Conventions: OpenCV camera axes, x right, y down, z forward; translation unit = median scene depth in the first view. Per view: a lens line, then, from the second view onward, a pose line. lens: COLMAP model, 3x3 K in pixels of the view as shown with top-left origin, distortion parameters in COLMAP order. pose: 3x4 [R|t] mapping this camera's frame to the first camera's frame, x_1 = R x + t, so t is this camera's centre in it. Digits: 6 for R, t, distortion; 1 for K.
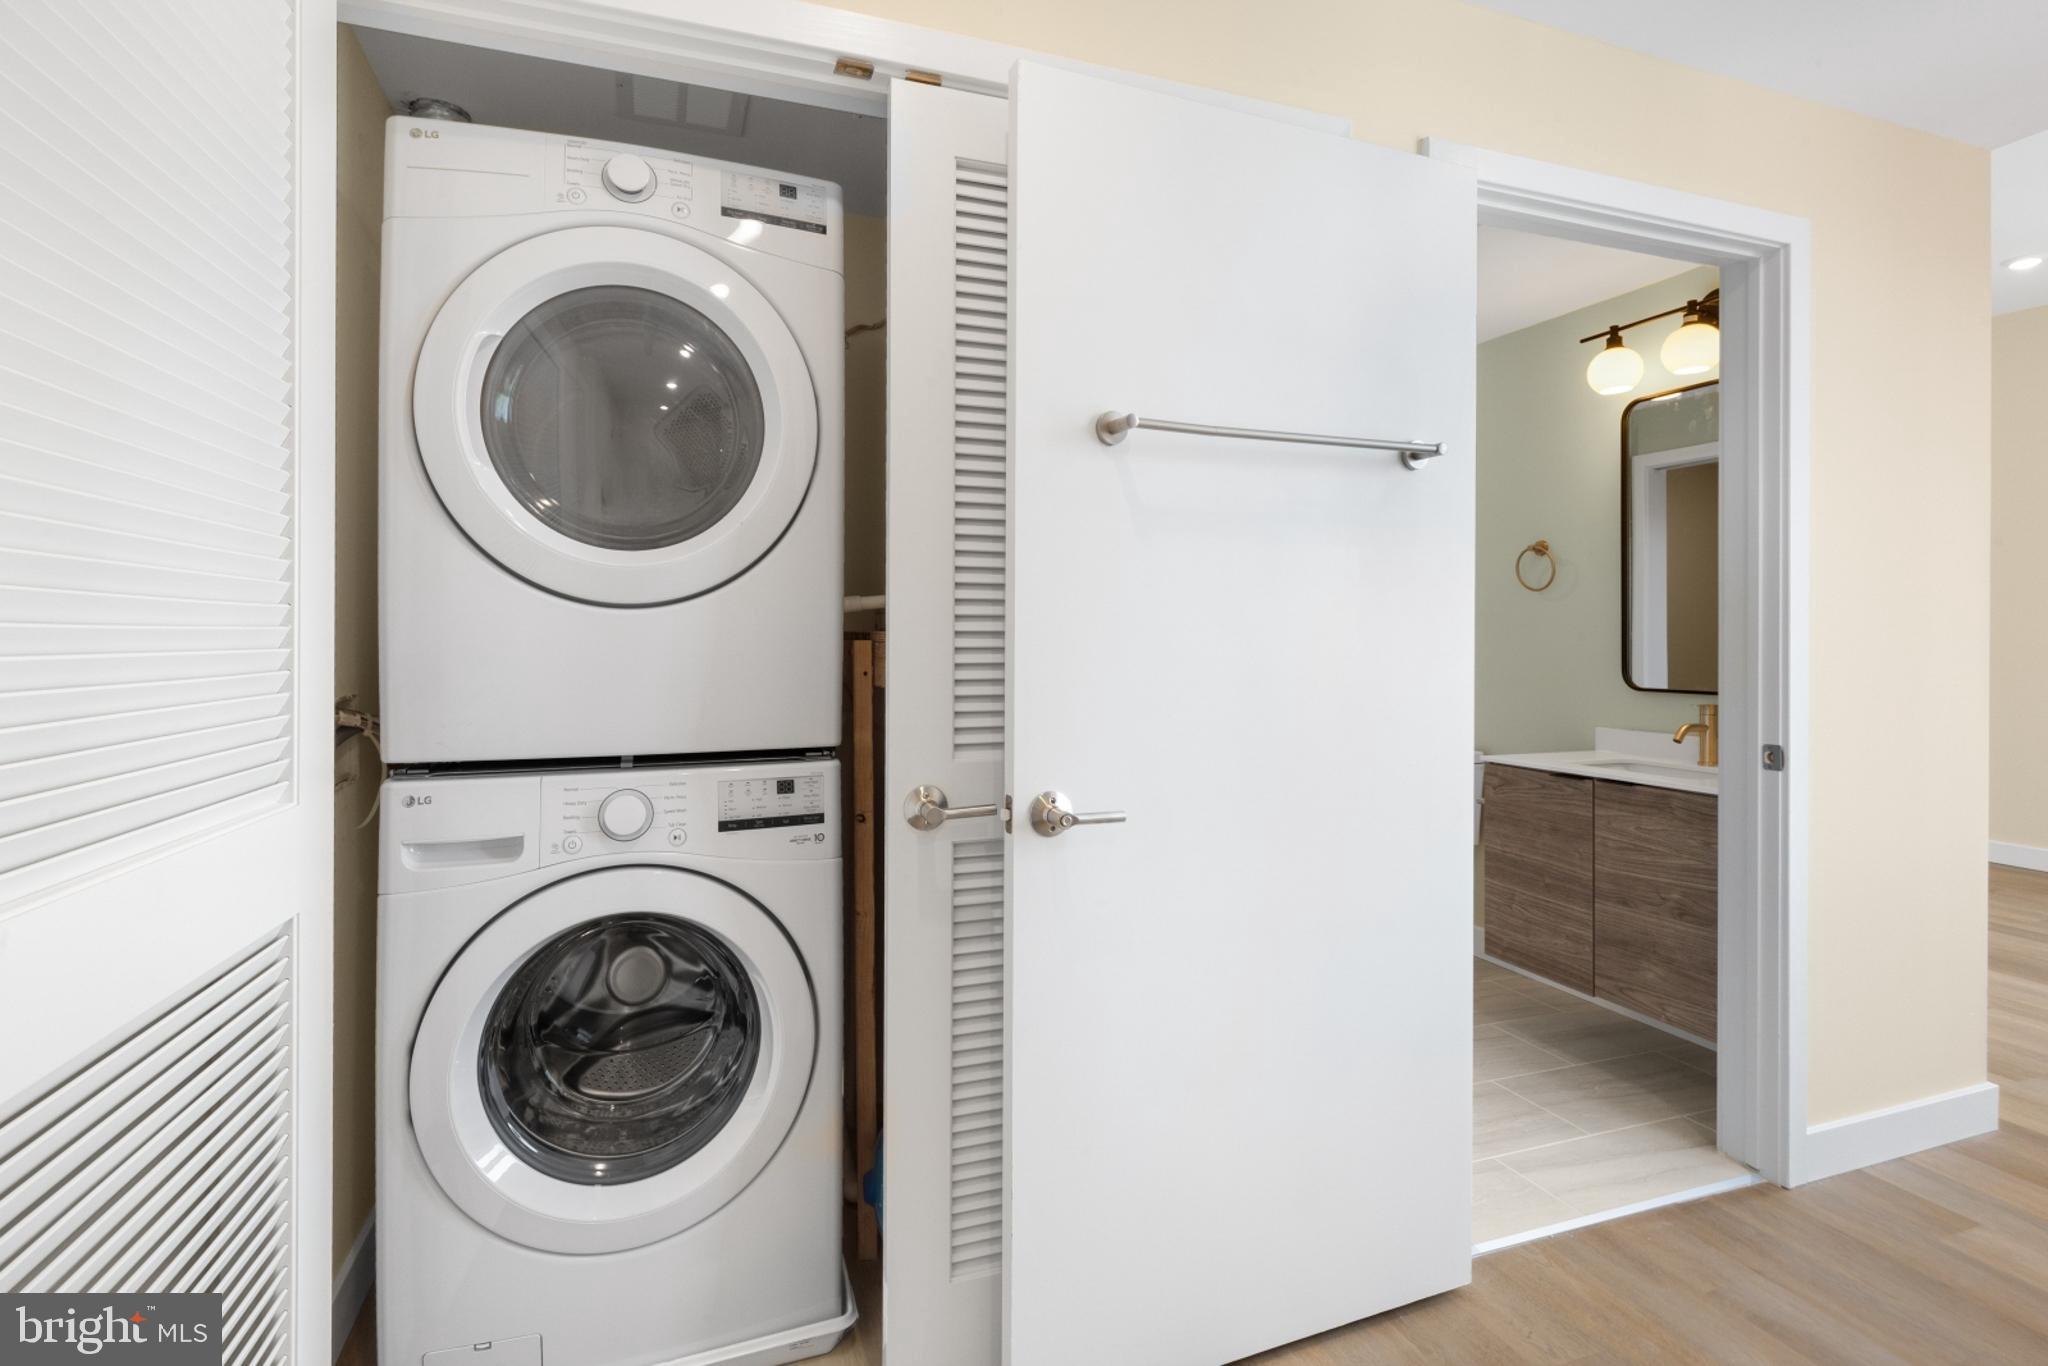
lens RADIAL K [[919.6, 0, 1027.8], [0, 919.6, 642.1], [0, 0, 1]] dist [-0.000753, -0.000118]
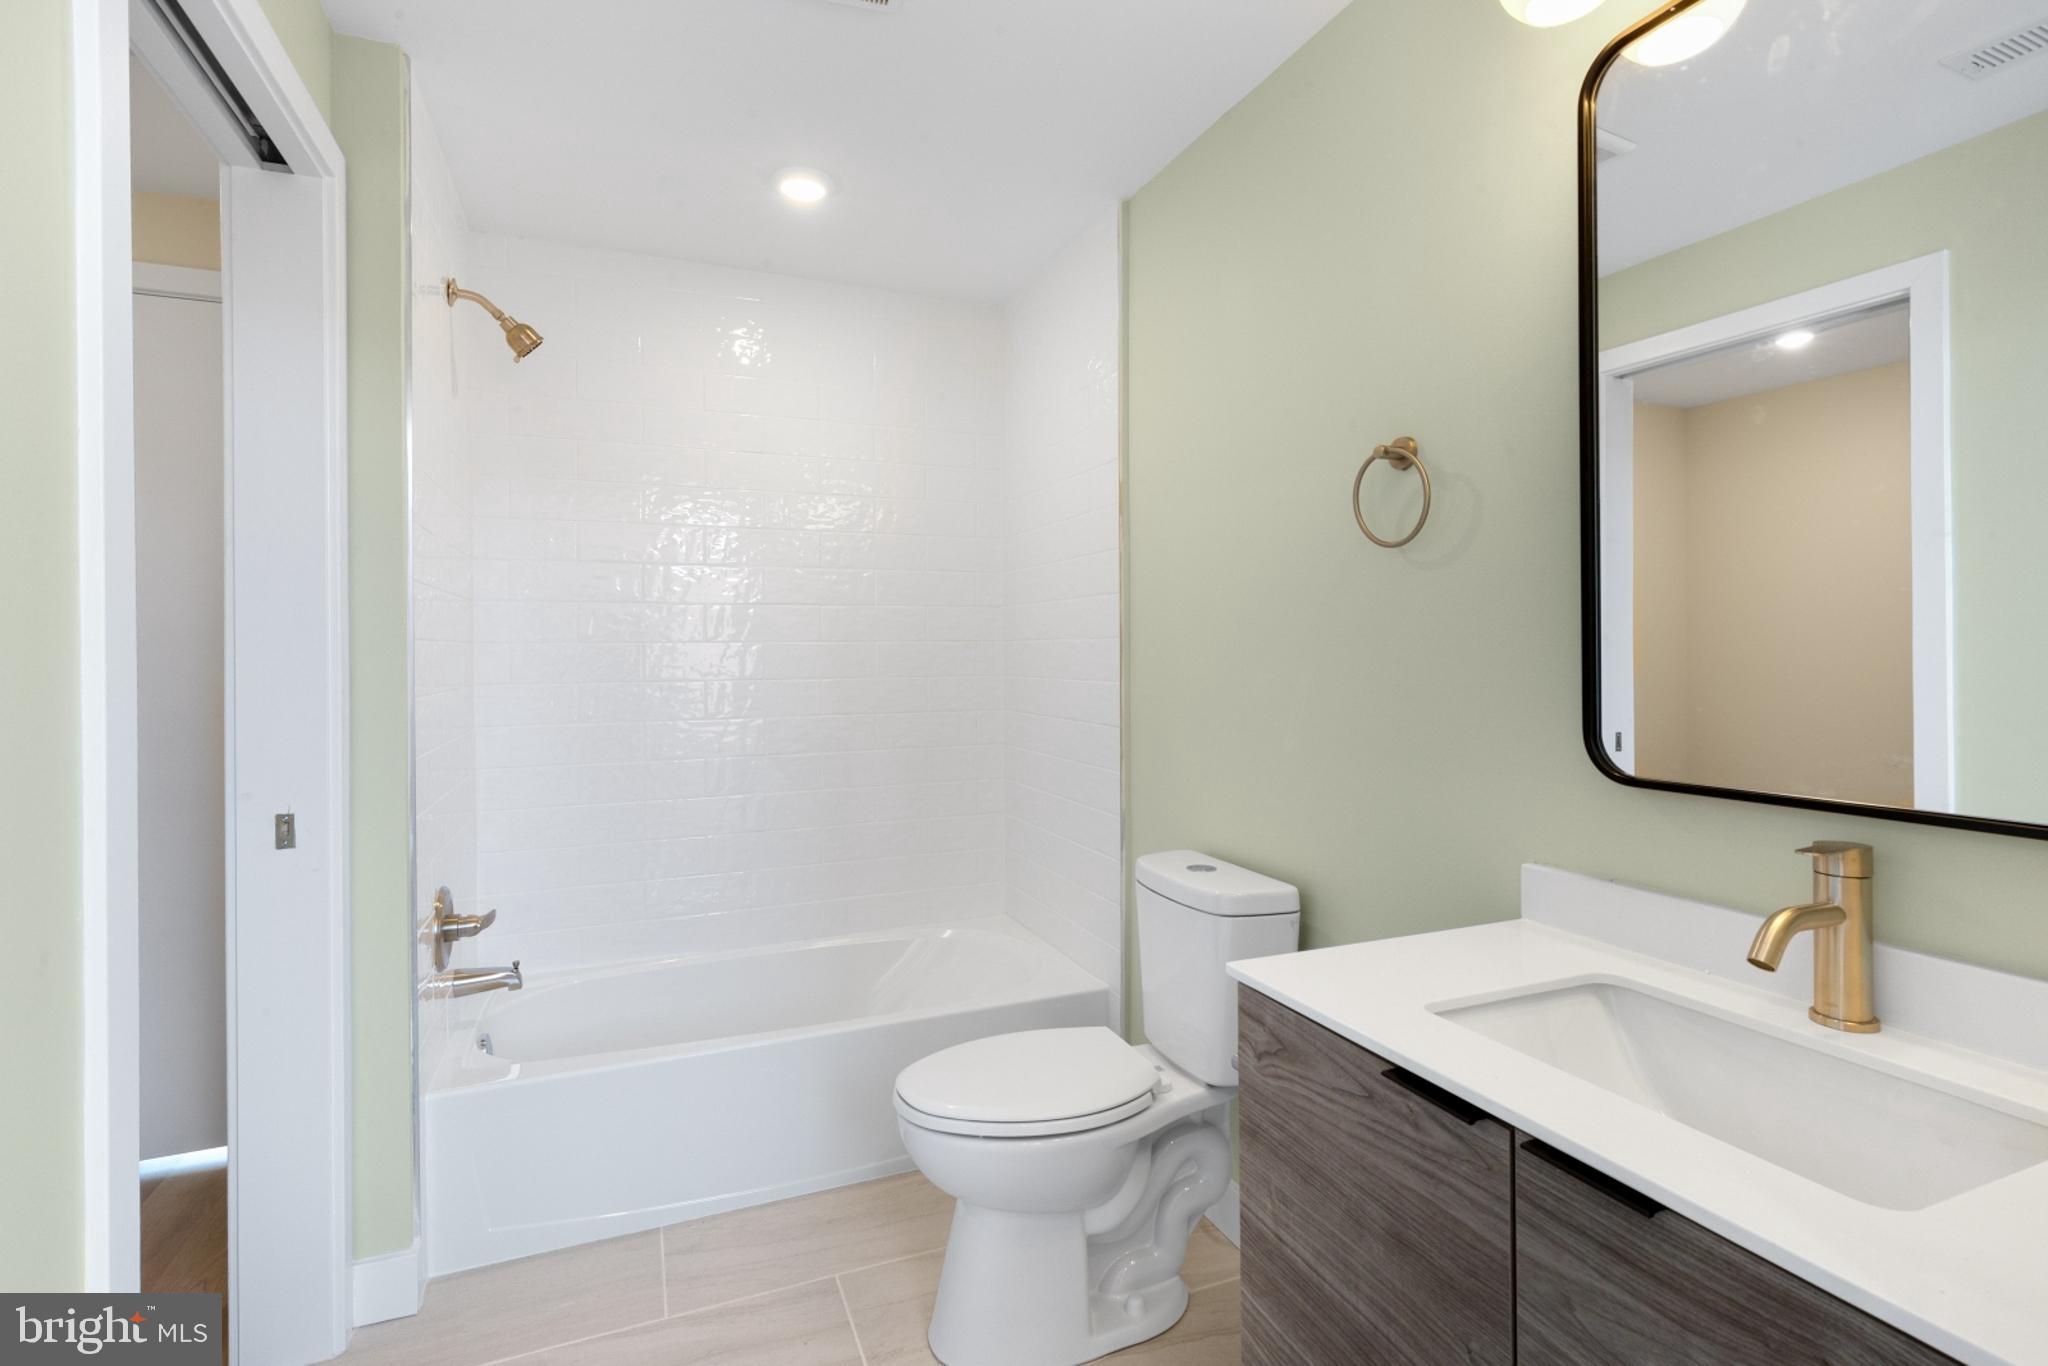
lens RADIAL K [[958.0, 0, 1020.7], [0, 958.0, 659.6], [0, 0, 1]] dist [0.002491, -0.000167]
pose [[0.997706, -0.007689, 0.067253, 0.388706], [0.007906, 0.999964, -0.002961, -0.000274], [-0.067228, 0.003486, 0.997732, 0.623440]]
